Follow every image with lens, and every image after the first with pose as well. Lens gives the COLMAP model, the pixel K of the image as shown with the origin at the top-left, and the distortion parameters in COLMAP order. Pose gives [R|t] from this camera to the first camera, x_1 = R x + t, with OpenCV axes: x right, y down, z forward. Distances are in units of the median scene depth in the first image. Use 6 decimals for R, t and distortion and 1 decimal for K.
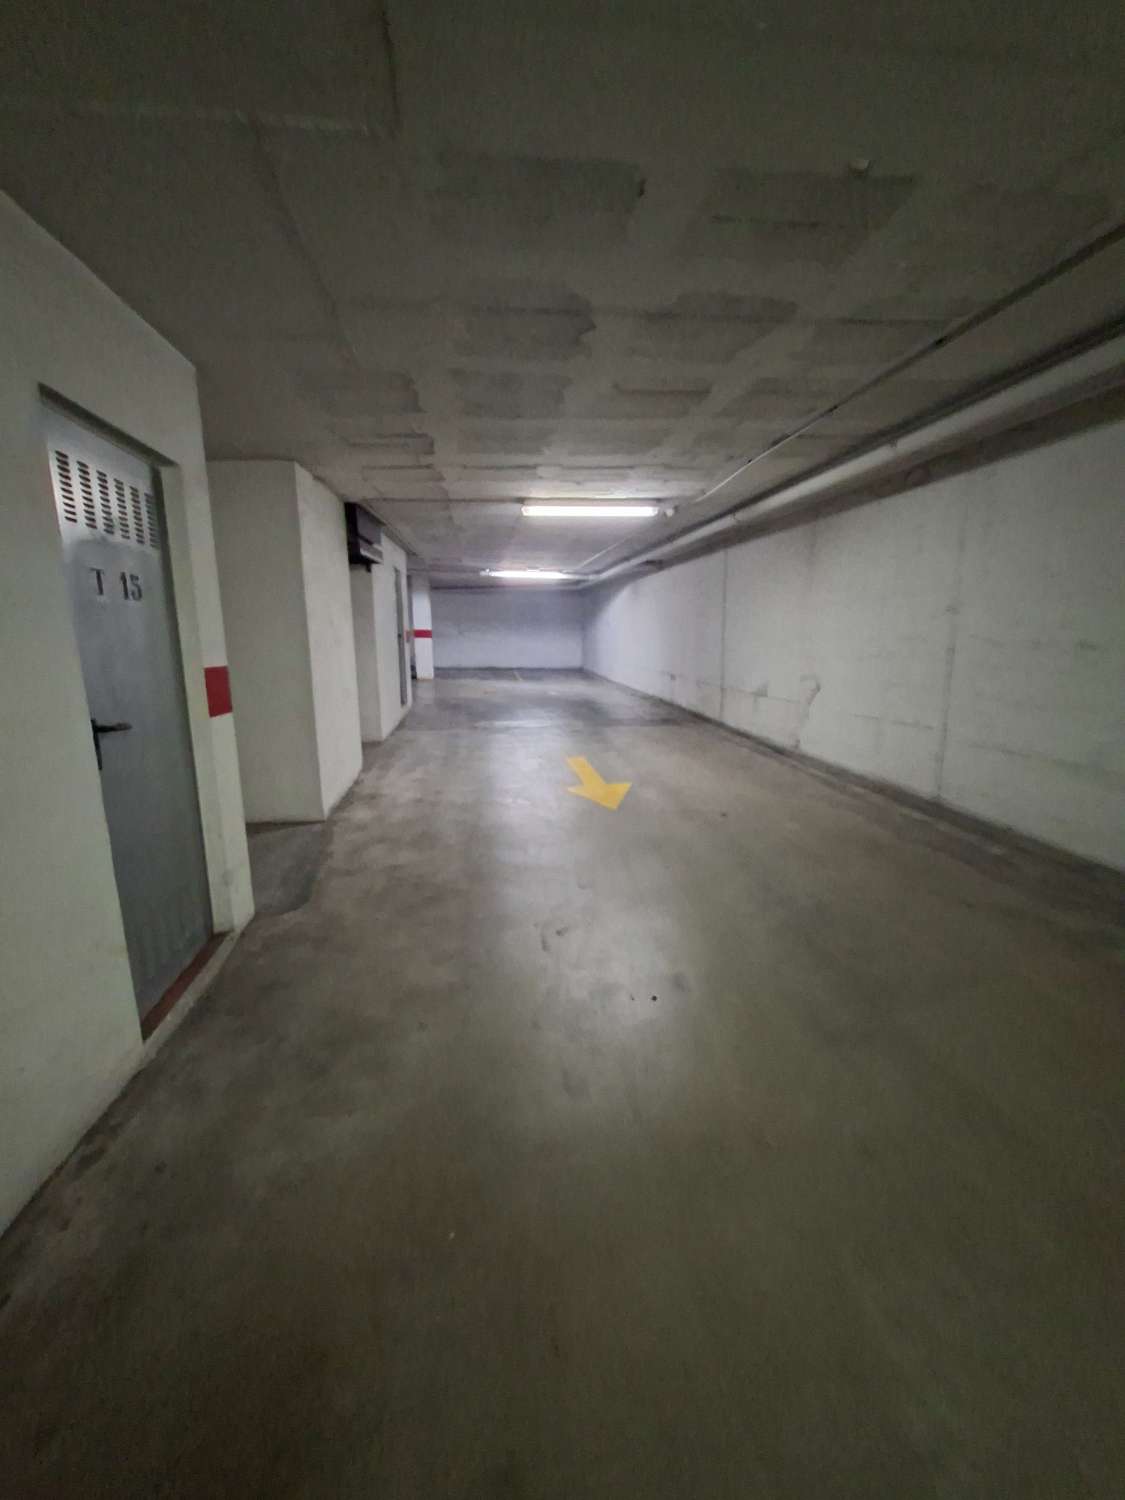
lens RADIAL K [[592.9, 0, 562.5], [0, 592.9, 750.0], [0, 0, 1]] dist [-0.019810, 0.006478]
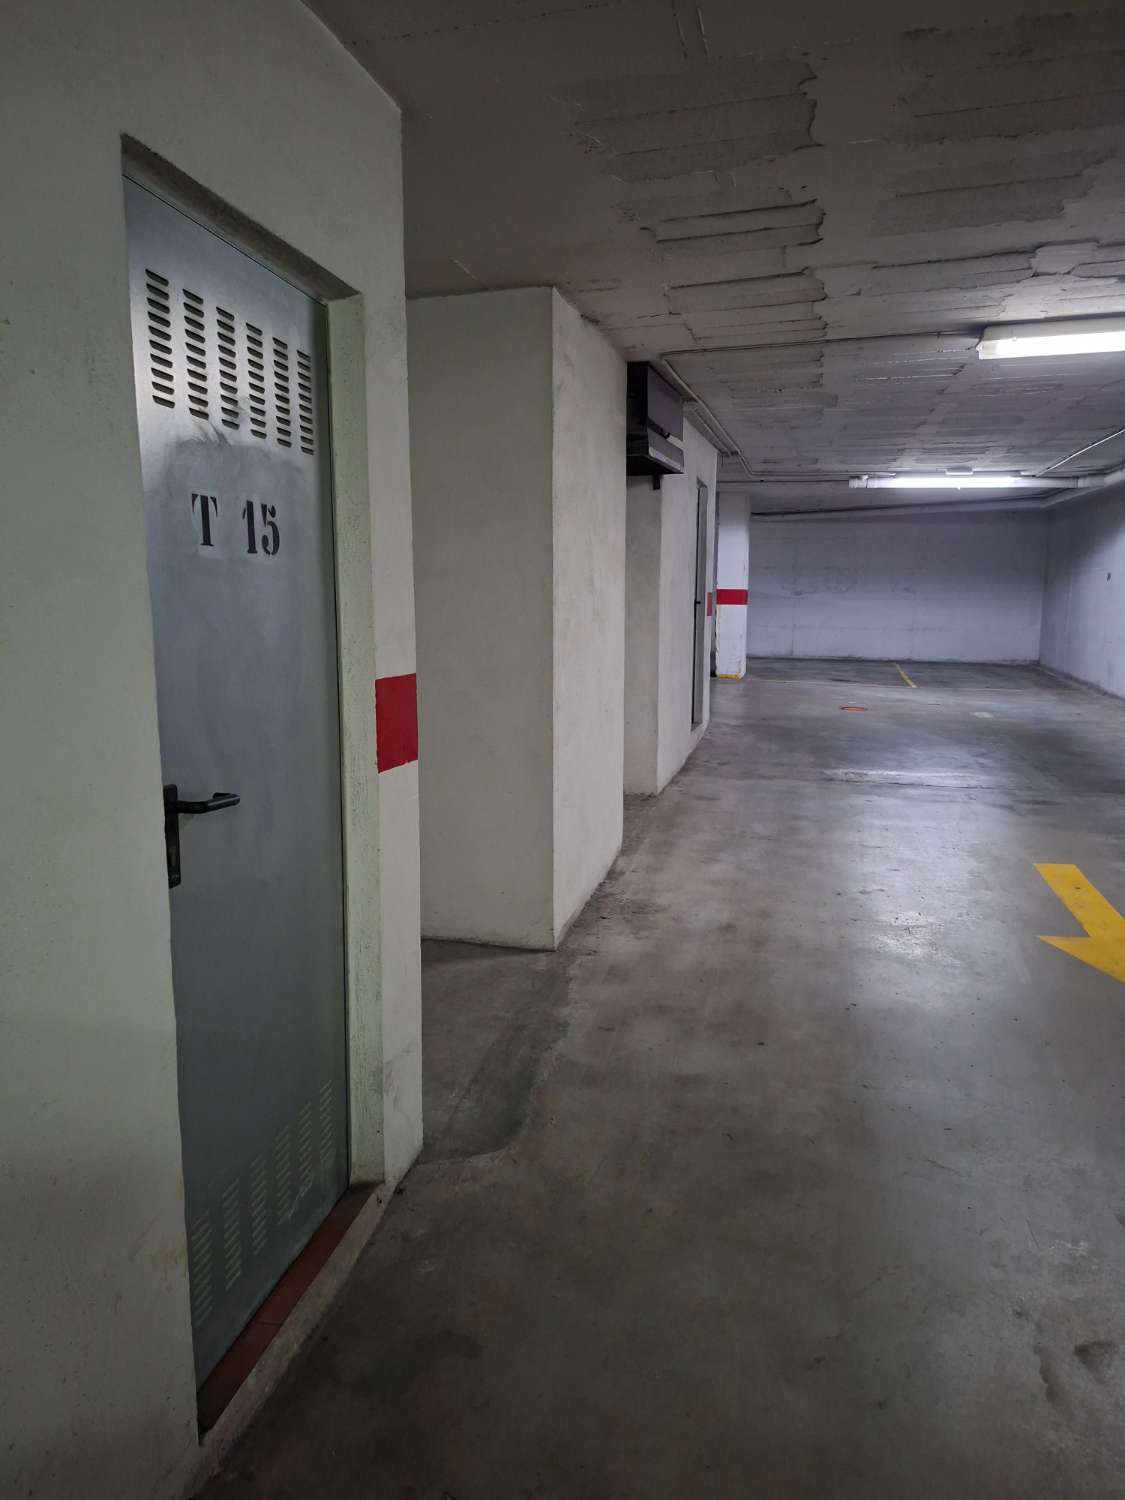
lens RADIAL K [[1051.0, 0, 561.2], [0, 1051.0, 746.3], [0, 0, 1]] dist [0.094269, -0.138339]
pose [[0.929231, 0.055581, -0.365294, -0.060166], [-0.073802, 0.996619, -0.036097, -0.032359], [0.362053, 0.060502, 0.930192, 0.105216]]
